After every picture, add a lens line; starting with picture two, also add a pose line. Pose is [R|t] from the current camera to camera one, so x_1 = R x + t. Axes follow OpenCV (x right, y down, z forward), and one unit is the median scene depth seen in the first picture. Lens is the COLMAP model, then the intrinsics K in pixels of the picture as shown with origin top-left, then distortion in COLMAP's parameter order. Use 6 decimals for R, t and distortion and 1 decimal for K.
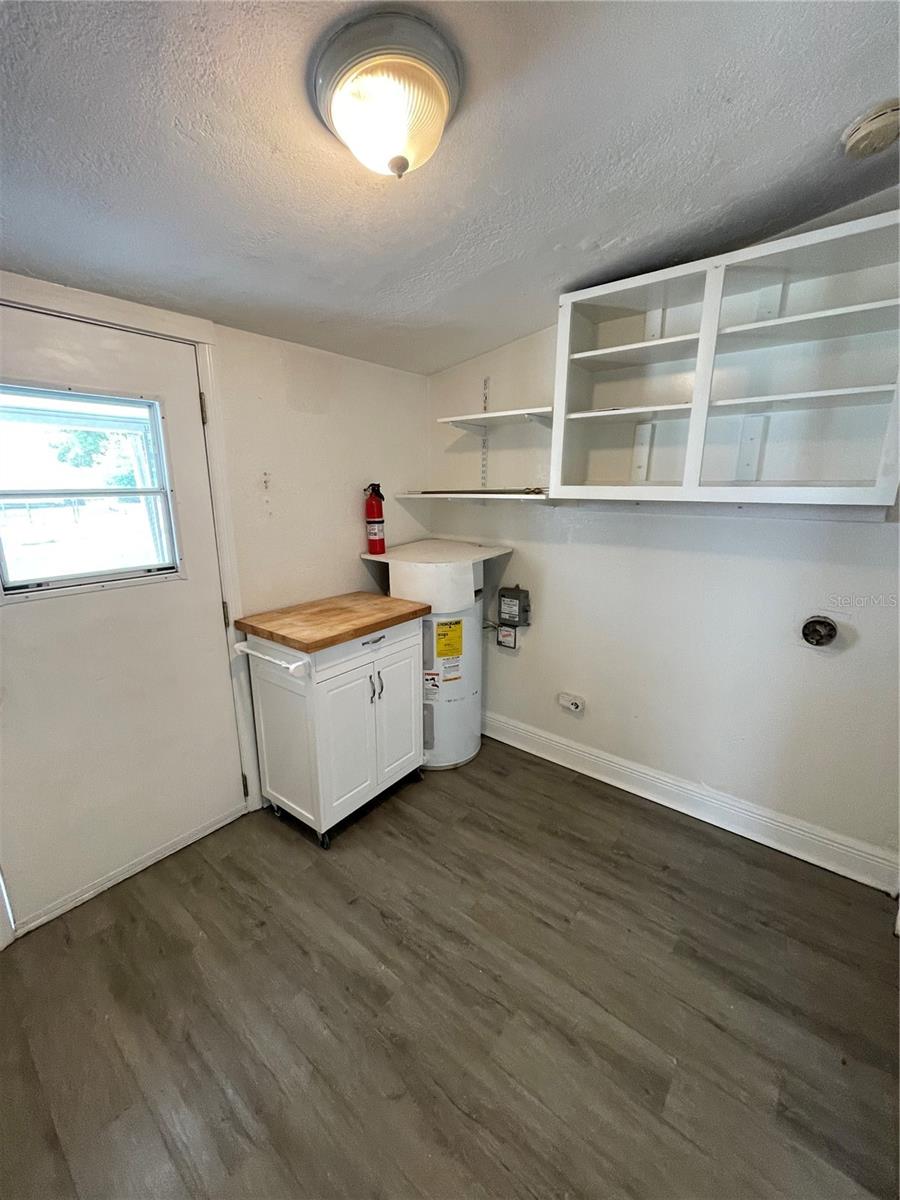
lens RADIAL K [[484.9, 0, 452.4], [0, 484.9, 602.1], [0, 0, 1]] dist [-0.002482, -0.000421]
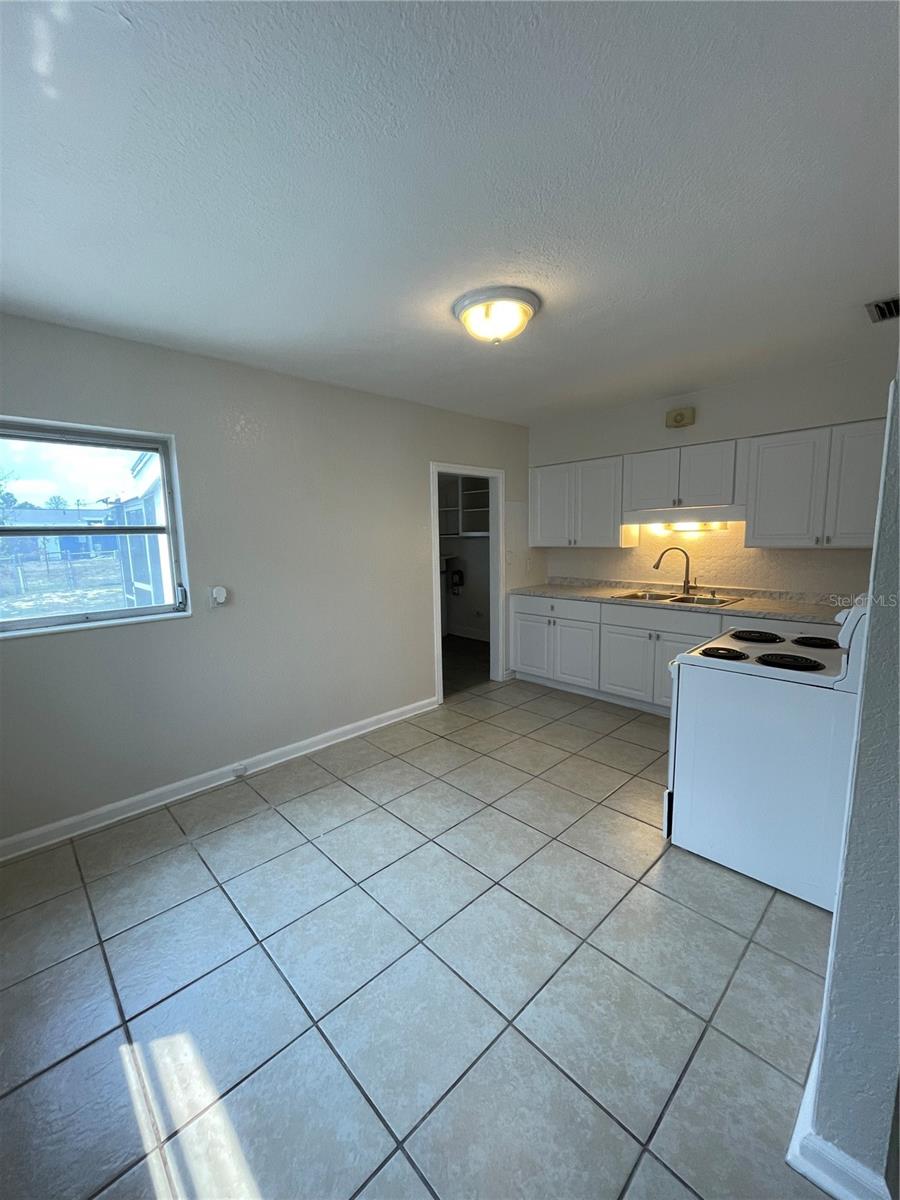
lens RADIAL K [[484.9, 0, 452.4], [0, 484.9, 599.6], [0, 0, 1]] dist [-0.002482, -0.000421]
pose [[0.991267, -0.002906, -0.131836, 0.625103], [-0.010069, 0.995170, -0.097649, 0.539236], [0.131483, 0.098124, 0.986450, -2.219320]]
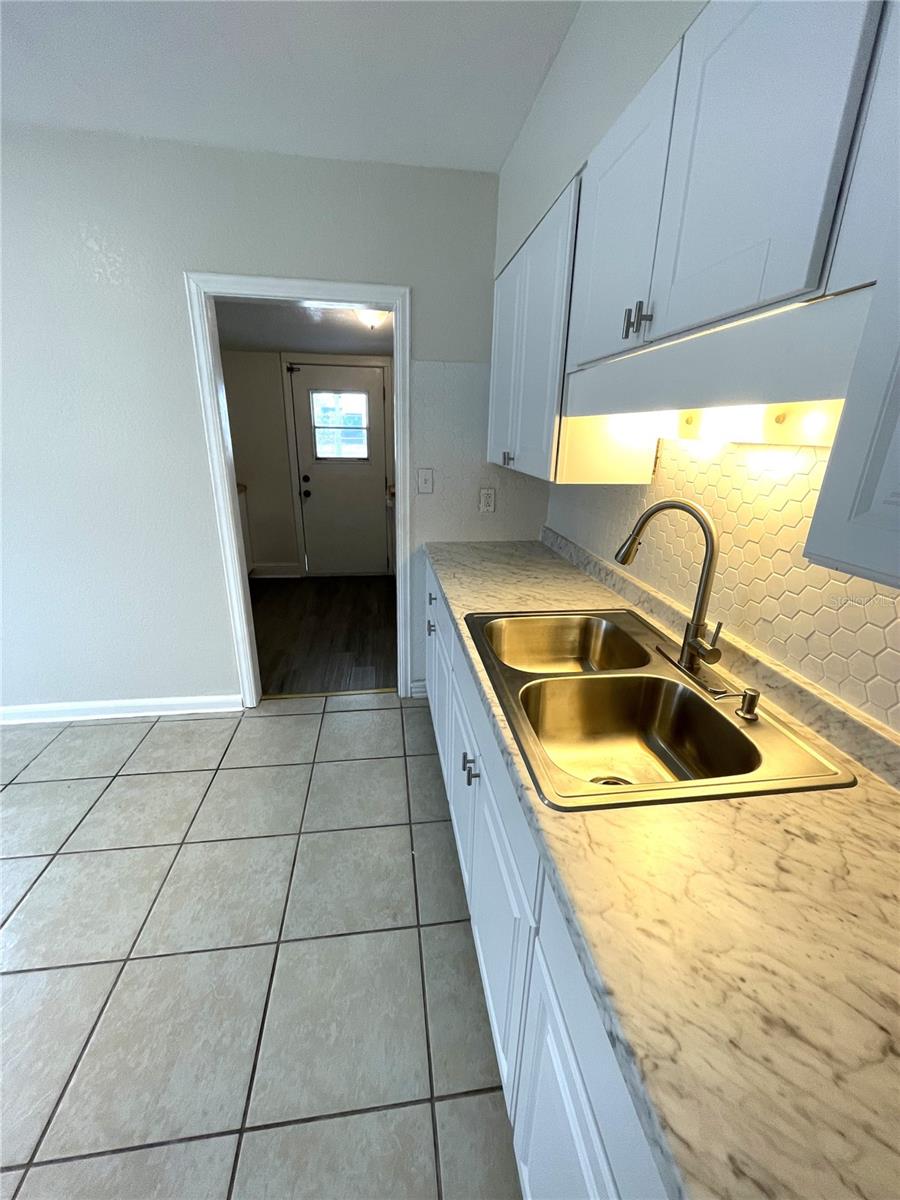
lens RADIAL K [[484.9, 0, 453.2], [0, 484.9, 600.1], [0, 0, 1]] dist [-0.002482, -0.000421]
pose [[0.728963, 0.243400, -0.639820, 1.551432], [-0.182920, 0.969926, 0.160573, 0.155088], [0.659661, -0.000016, 0.751563, -0.611001]]
